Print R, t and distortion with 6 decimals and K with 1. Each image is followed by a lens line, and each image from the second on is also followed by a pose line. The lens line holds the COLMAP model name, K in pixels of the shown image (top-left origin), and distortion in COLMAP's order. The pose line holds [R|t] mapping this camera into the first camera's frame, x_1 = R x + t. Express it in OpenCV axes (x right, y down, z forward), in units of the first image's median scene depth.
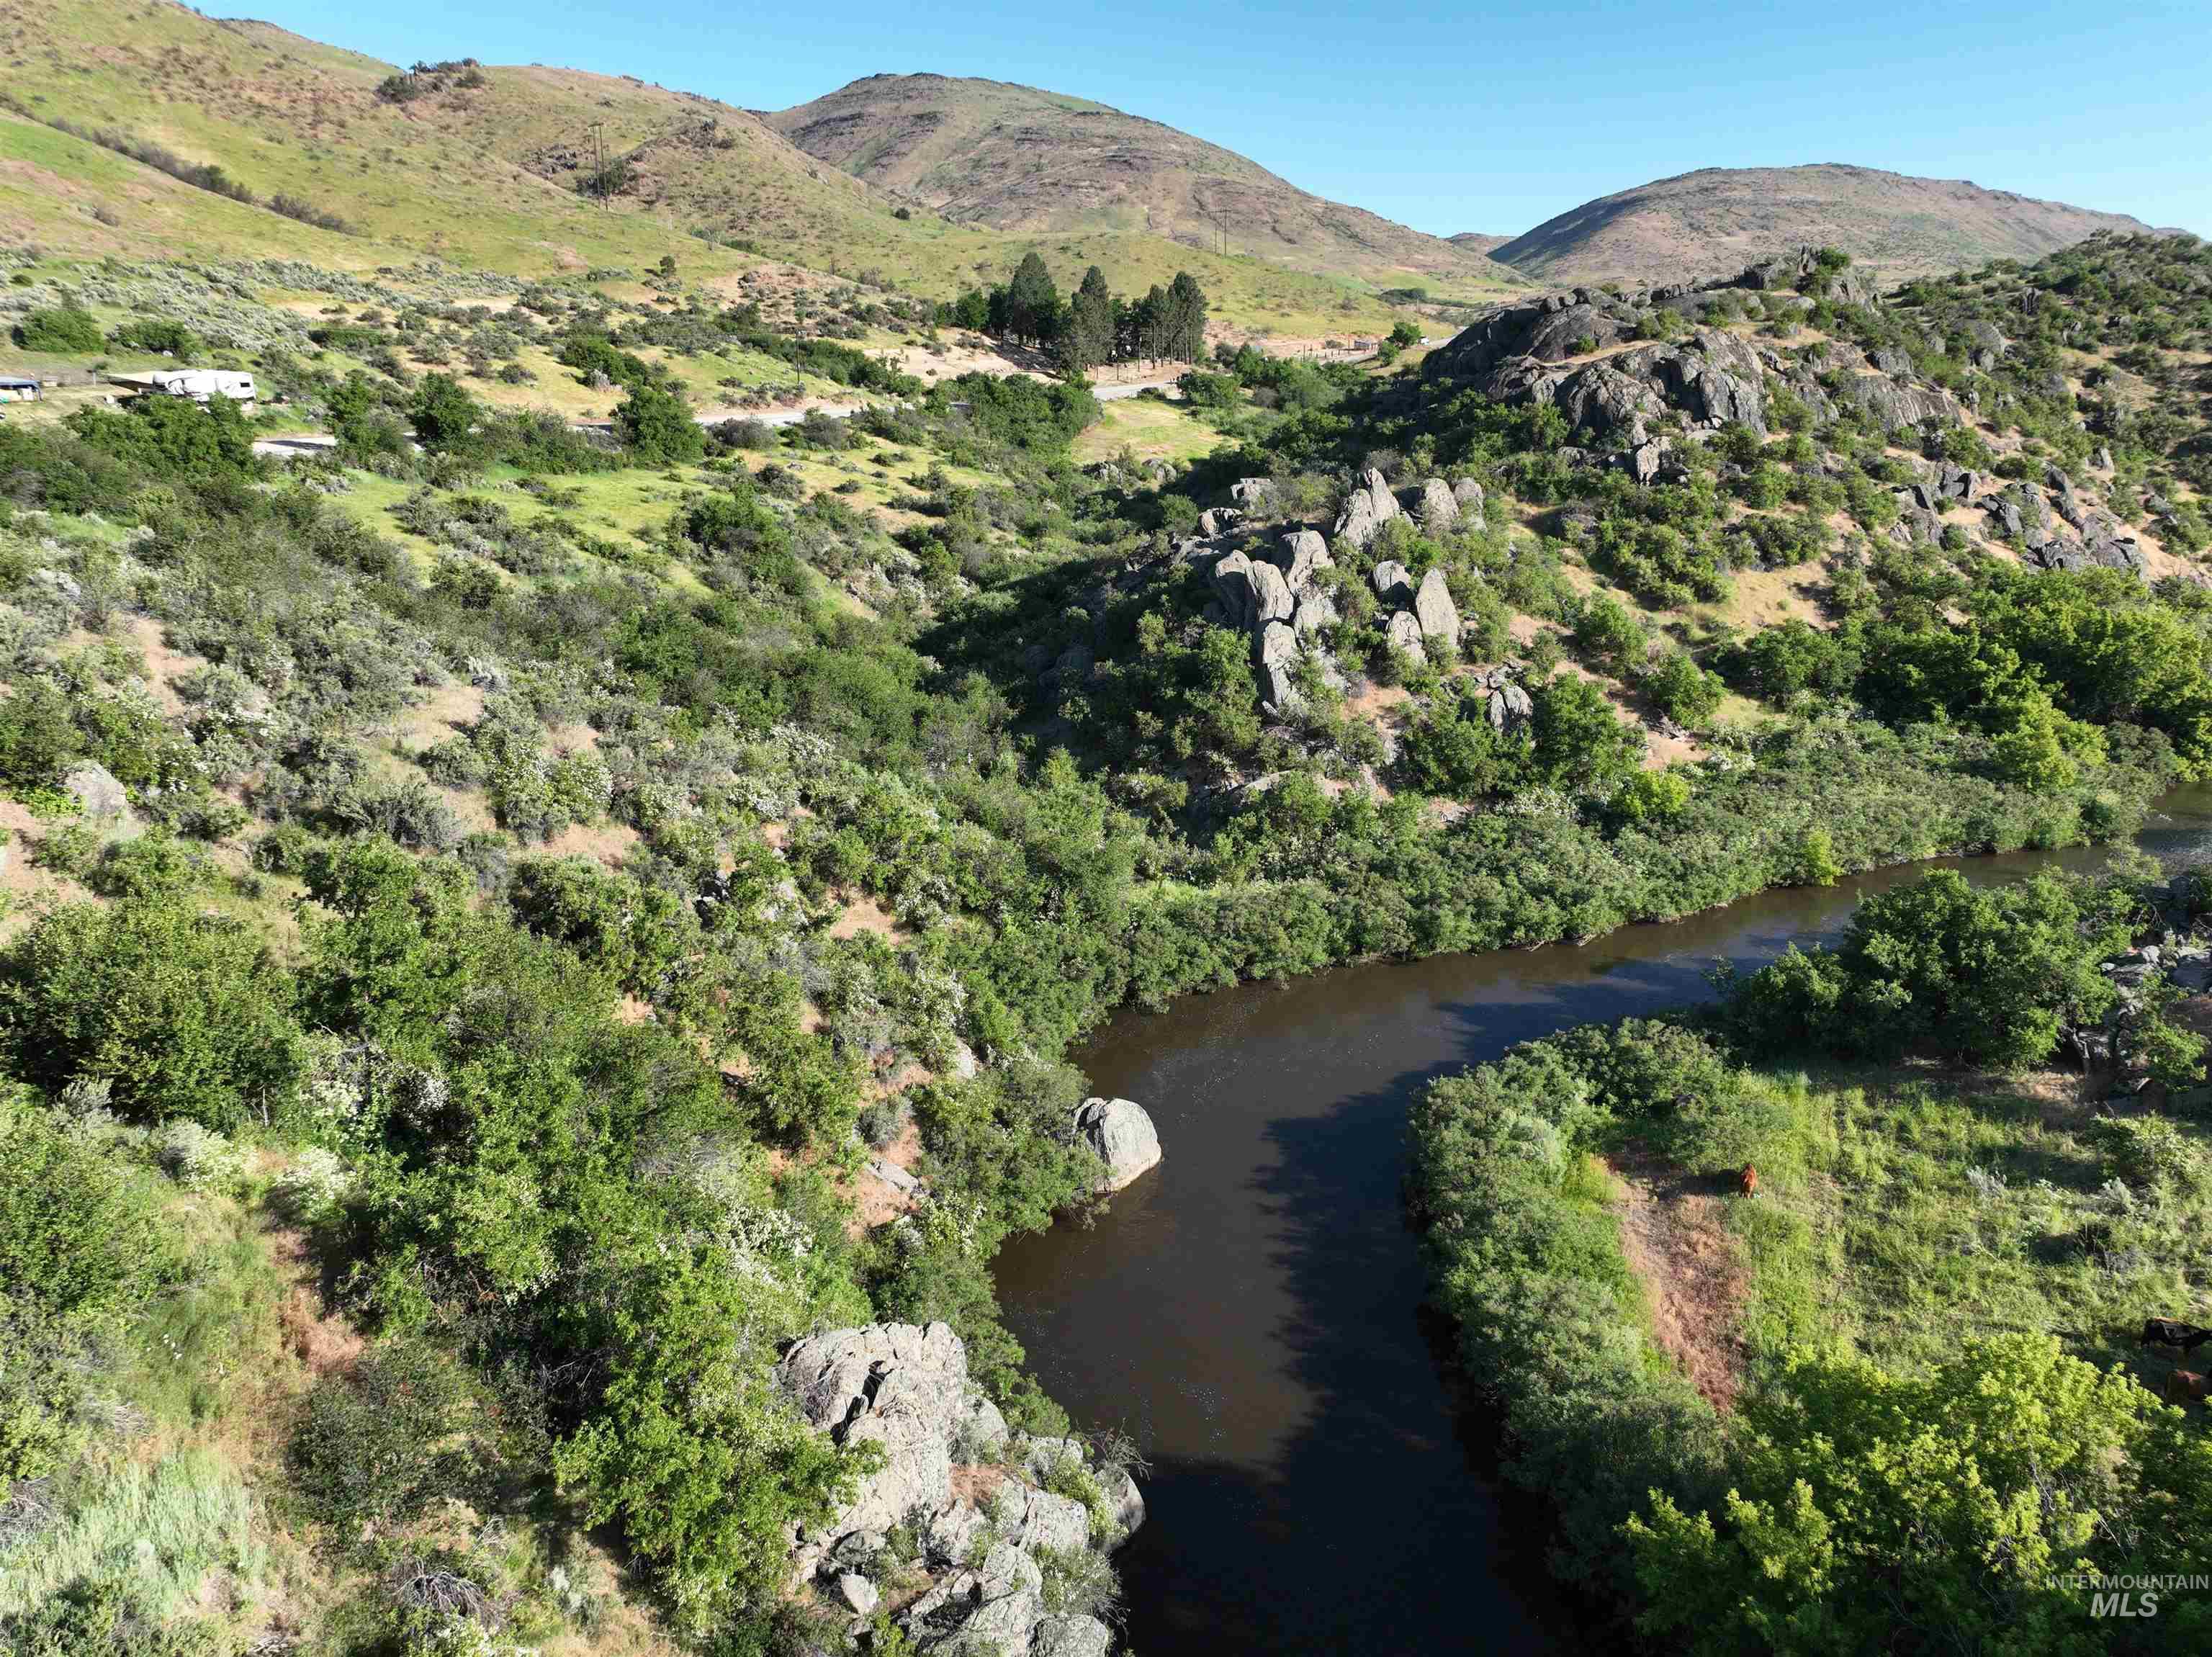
lens RADIAL K [[1583.7, 0, 1117.6], [0, 1583.7, 823.6], [0, 0, 1]] dist [-0.001829, 0.017571]
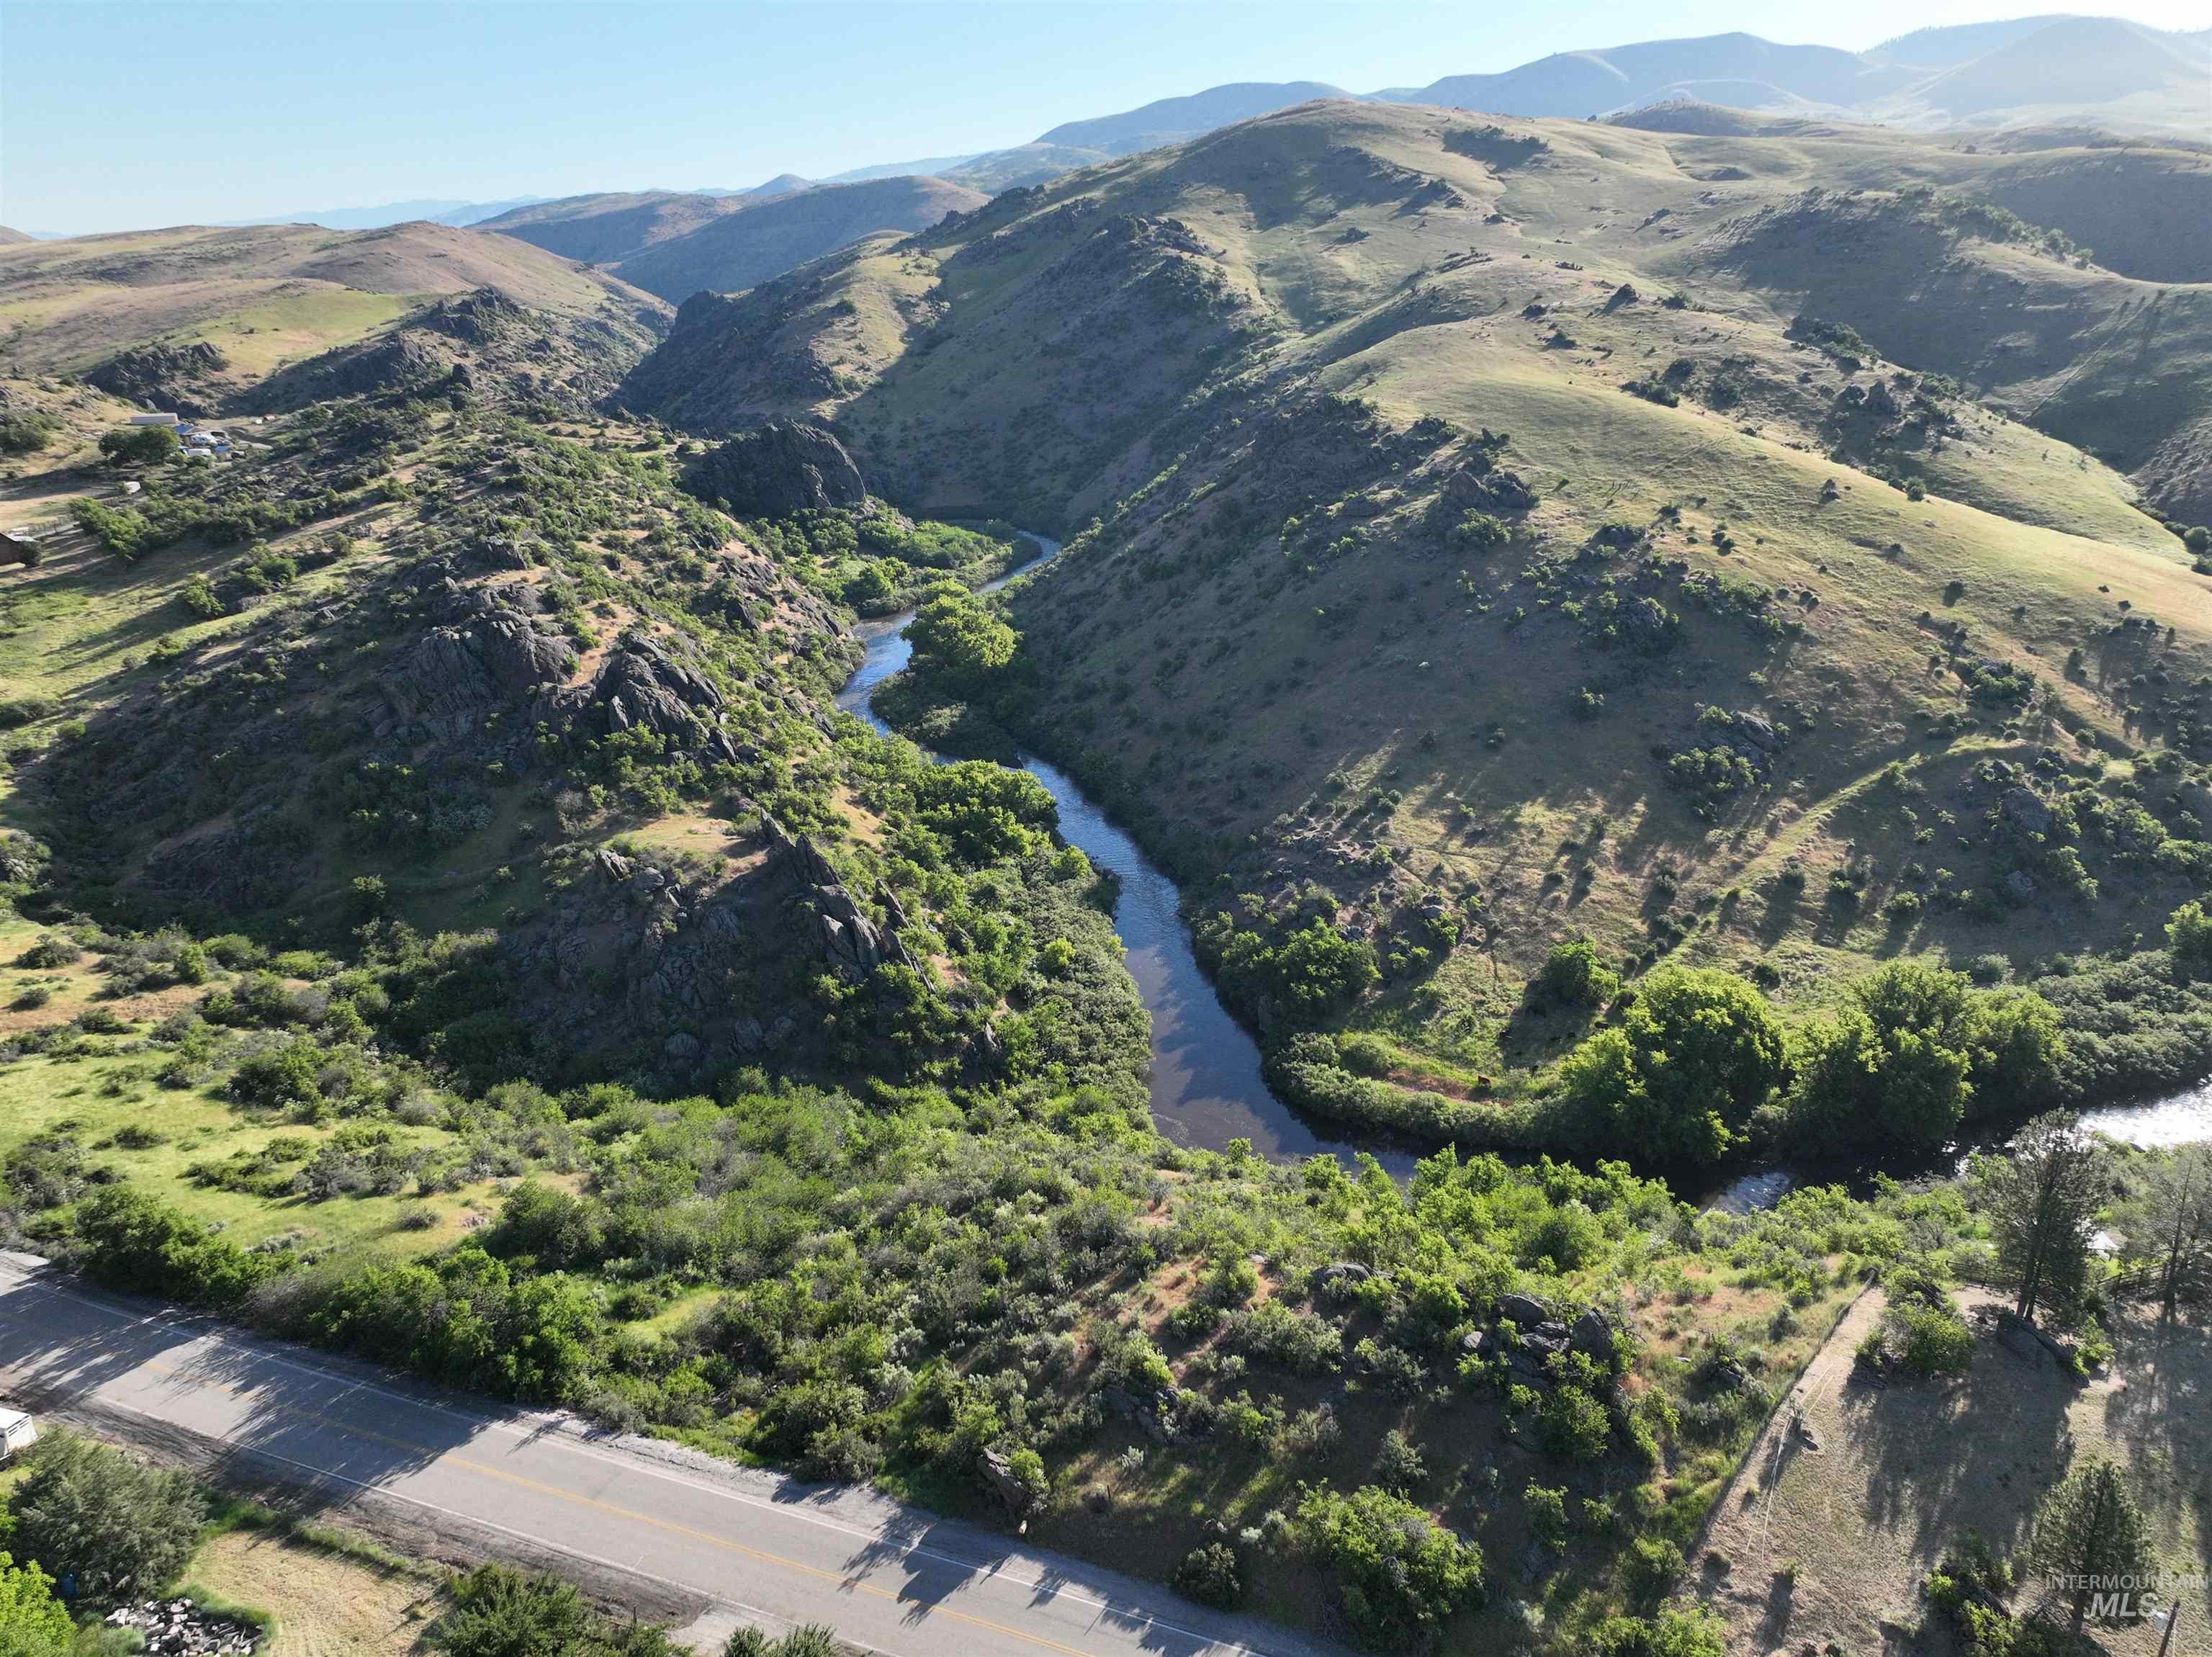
lens RADIAL K [[1583.7, 0, 1124.8], [0, 1583.7, 828.9], [0, 0, 1]] dist [-0.001829, 0.017571]
pose [[0.331869, -0.331842, 0.883031, -0.834178], [0.293823, 0.925880, 0.237517, -0.382448], [-0.896399, 0.180630, 0.404774, 0.076190]]
